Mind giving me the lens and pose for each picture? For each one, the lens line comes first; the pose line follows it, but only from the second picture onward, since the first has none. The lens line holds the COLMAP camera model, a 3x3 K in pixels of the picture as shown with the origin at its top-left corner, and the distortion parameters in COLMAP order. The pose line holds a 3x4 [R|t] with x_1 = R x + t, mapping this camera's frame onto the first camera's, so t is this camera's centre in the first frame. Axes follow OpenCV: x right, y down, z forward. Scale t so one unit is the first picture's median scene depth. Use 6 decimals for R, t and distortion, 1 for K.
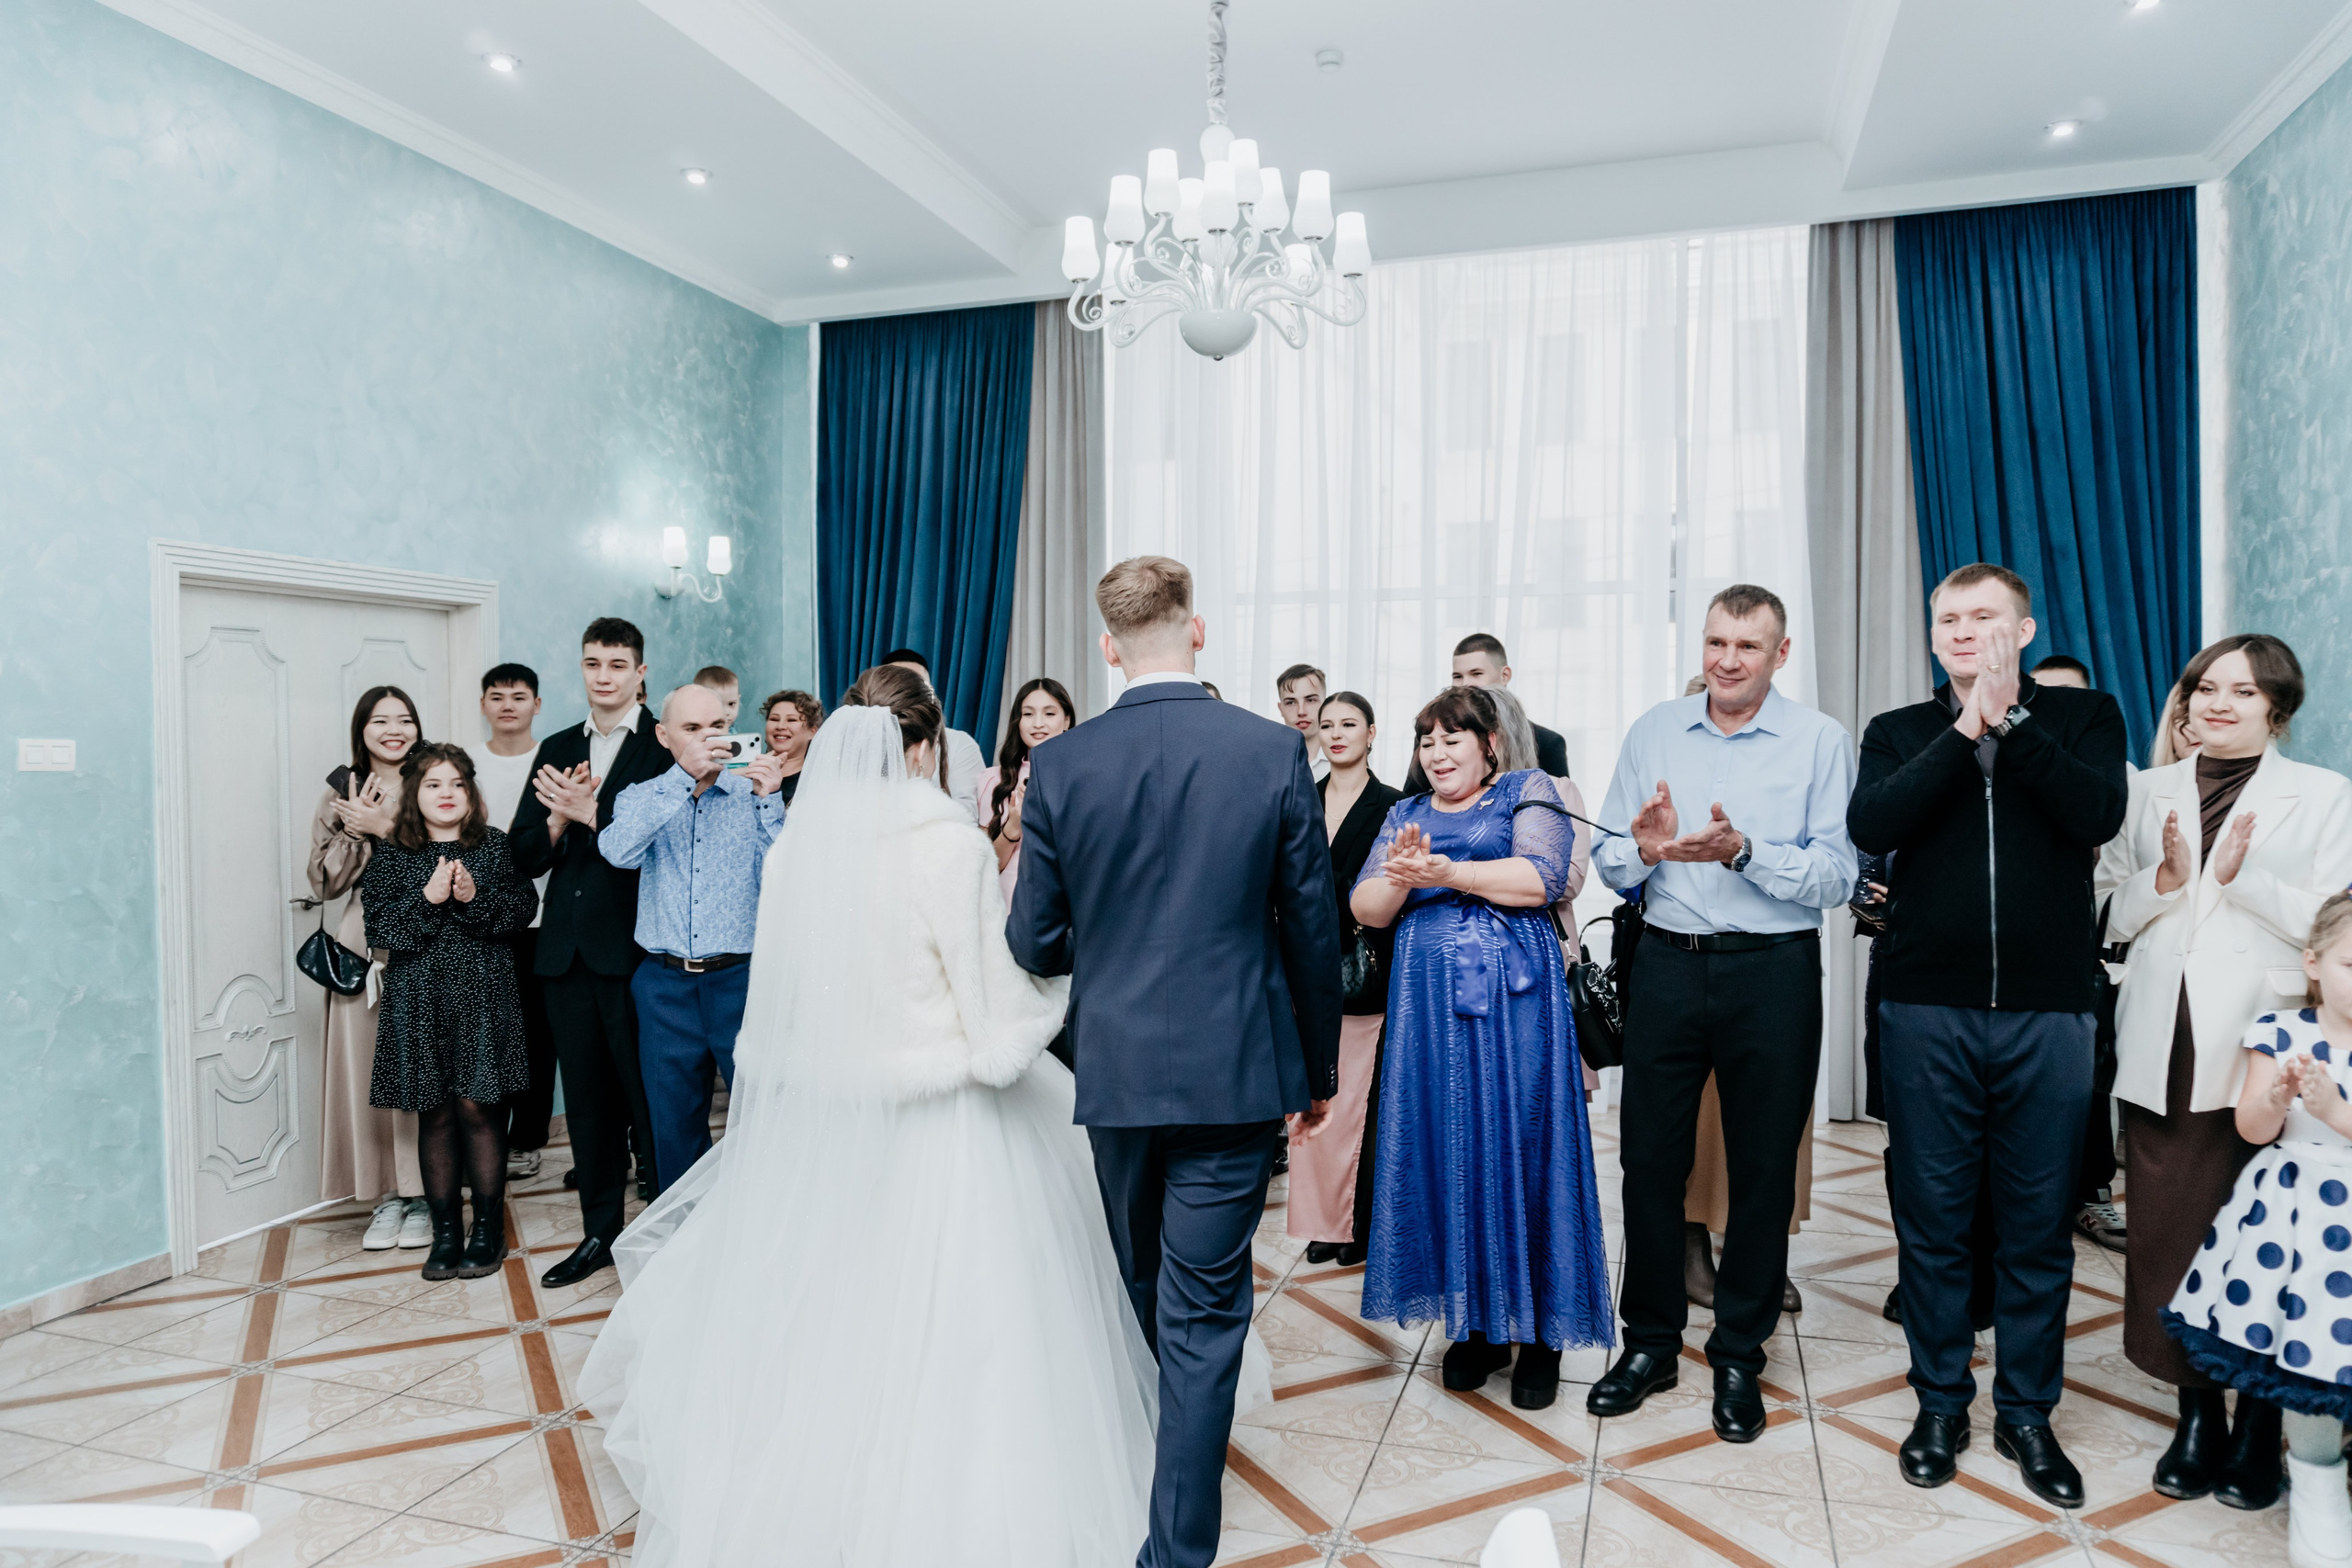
lens RADIAL K [[1568.6, 0, 1176.0], [0, 1568.6, 784.0], [0, 0, 1]] dist [-0.017204, -0.004254]
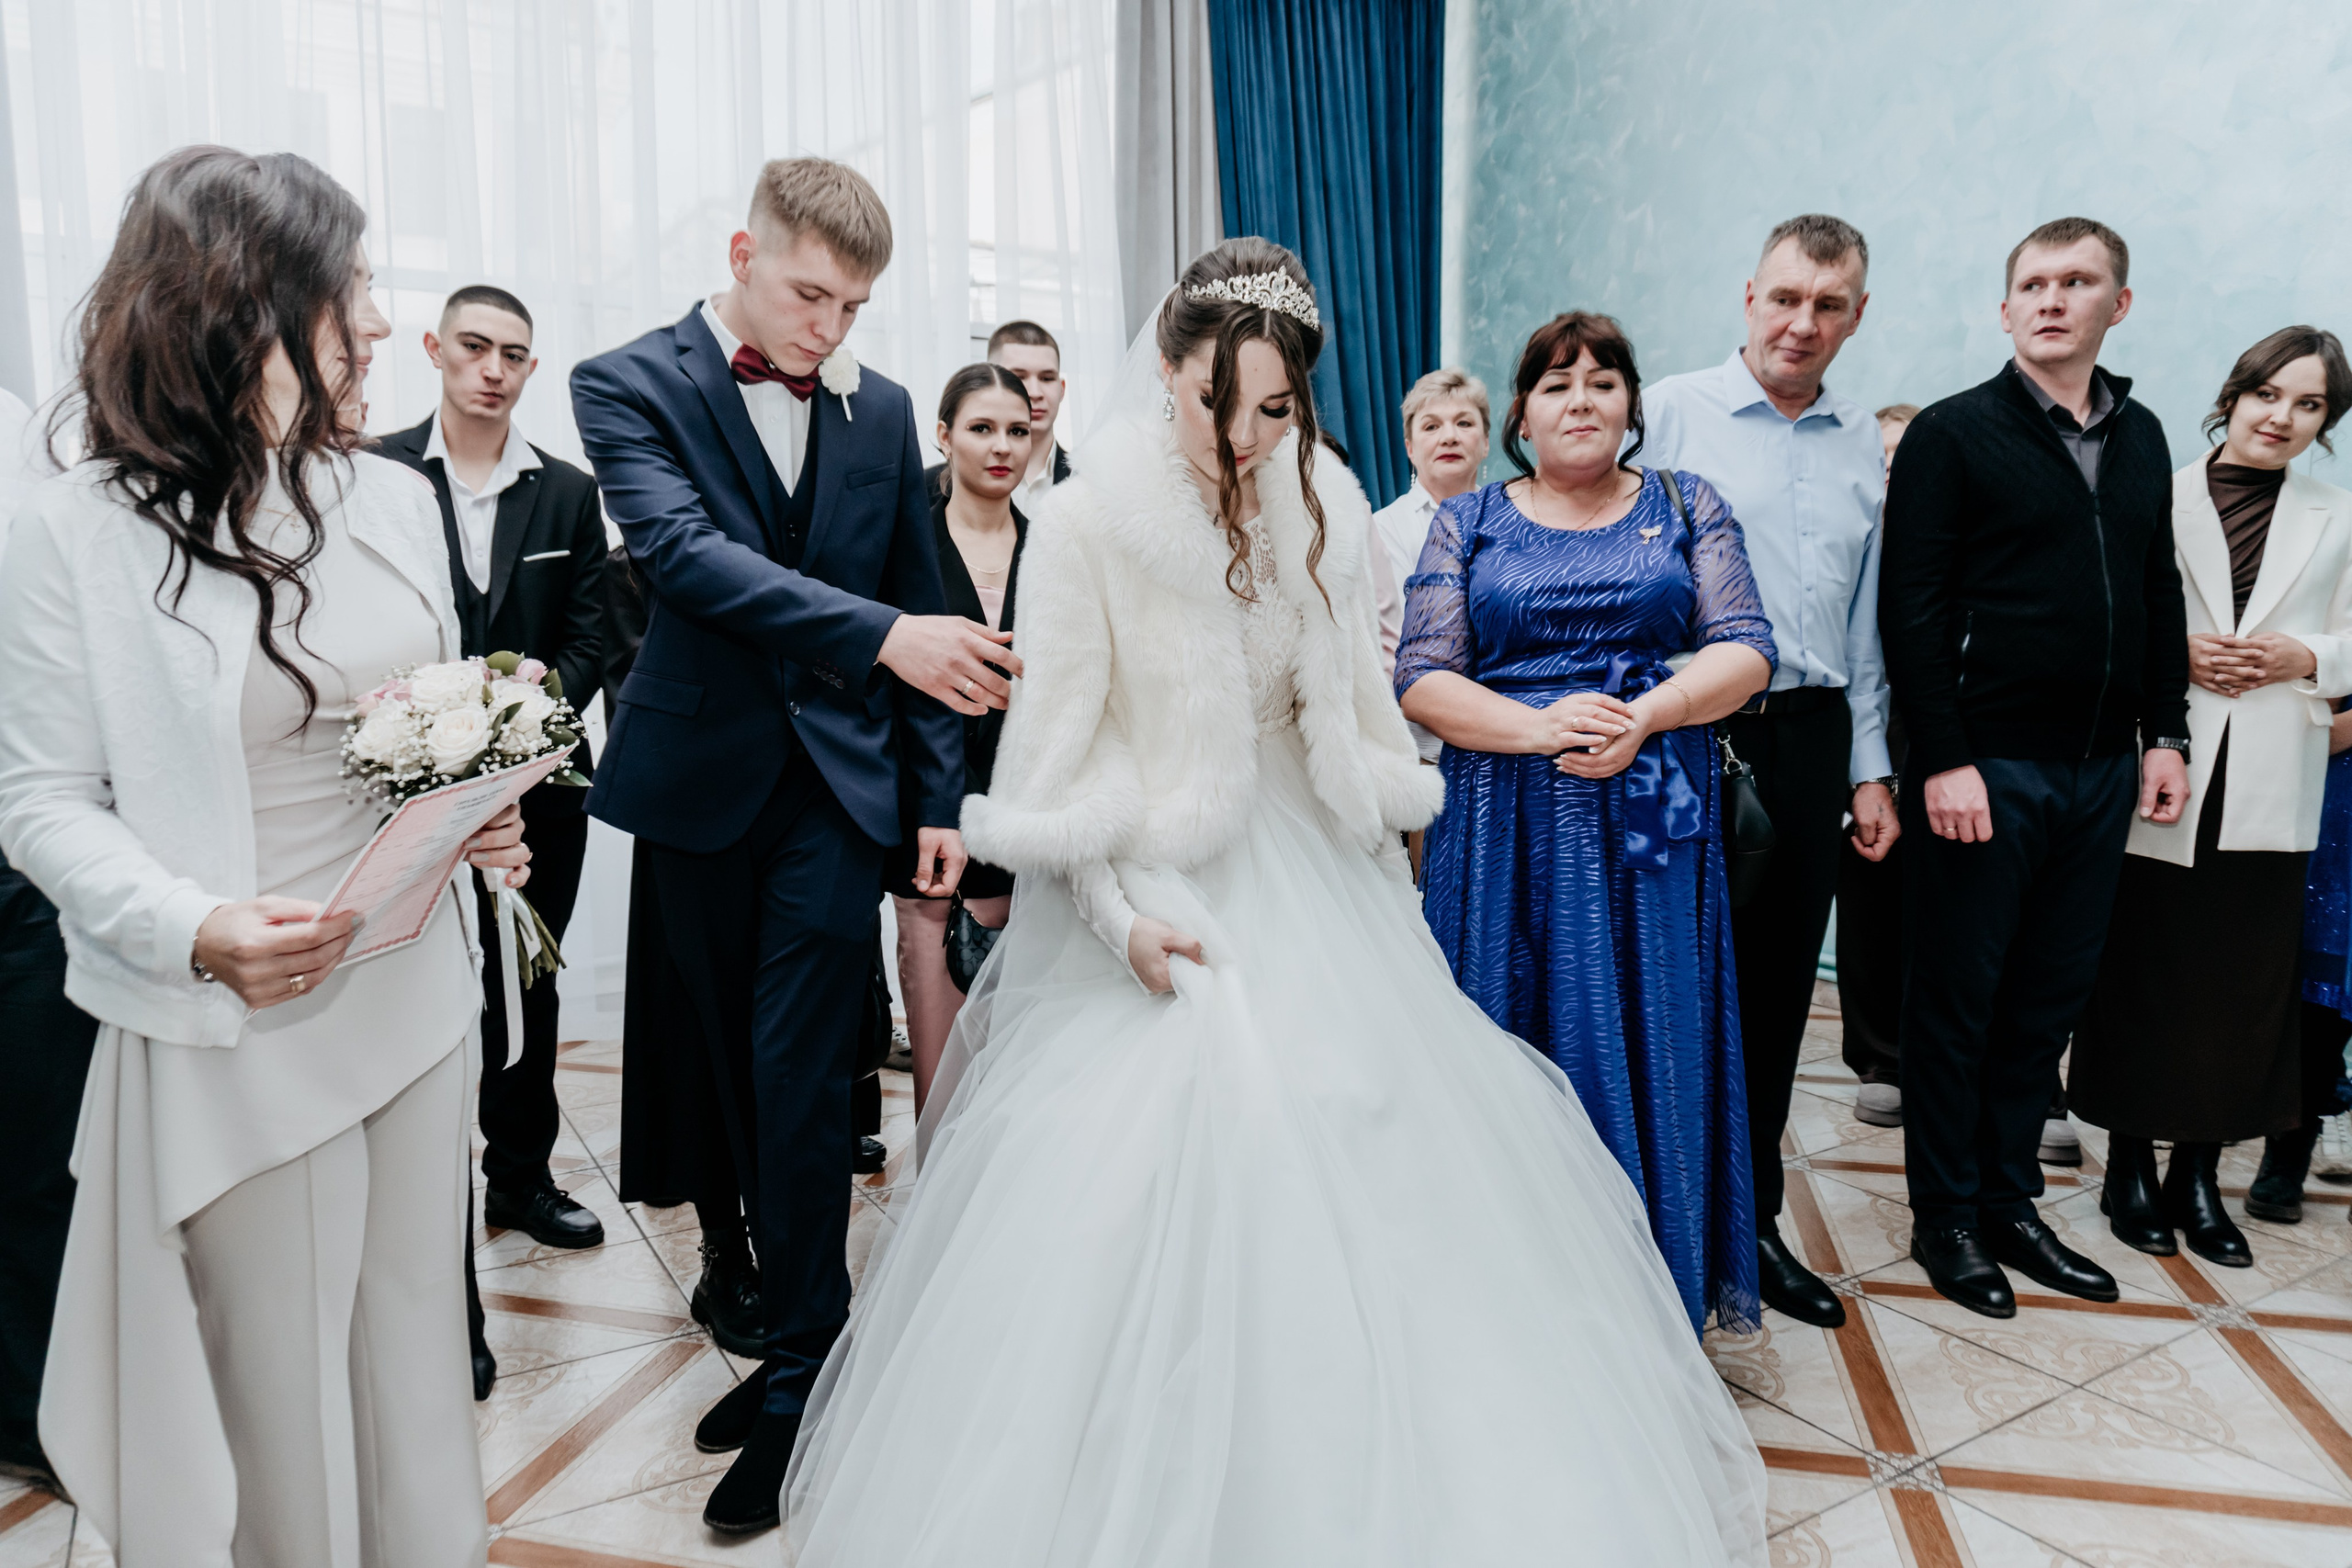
lens RADIAL K [[1561.2, 0, 1194.6], [0, 1561.2, 737.8], [0, 0, 1]] dist [0.029300, -0.001555]
pose [[0.644802, -0.064976, 0.761583, -0.270181], [0.018473, 0.997414, 0.069455, 0.041273], [-0.764126, -0.030716, 0.644335, 0.523667]]
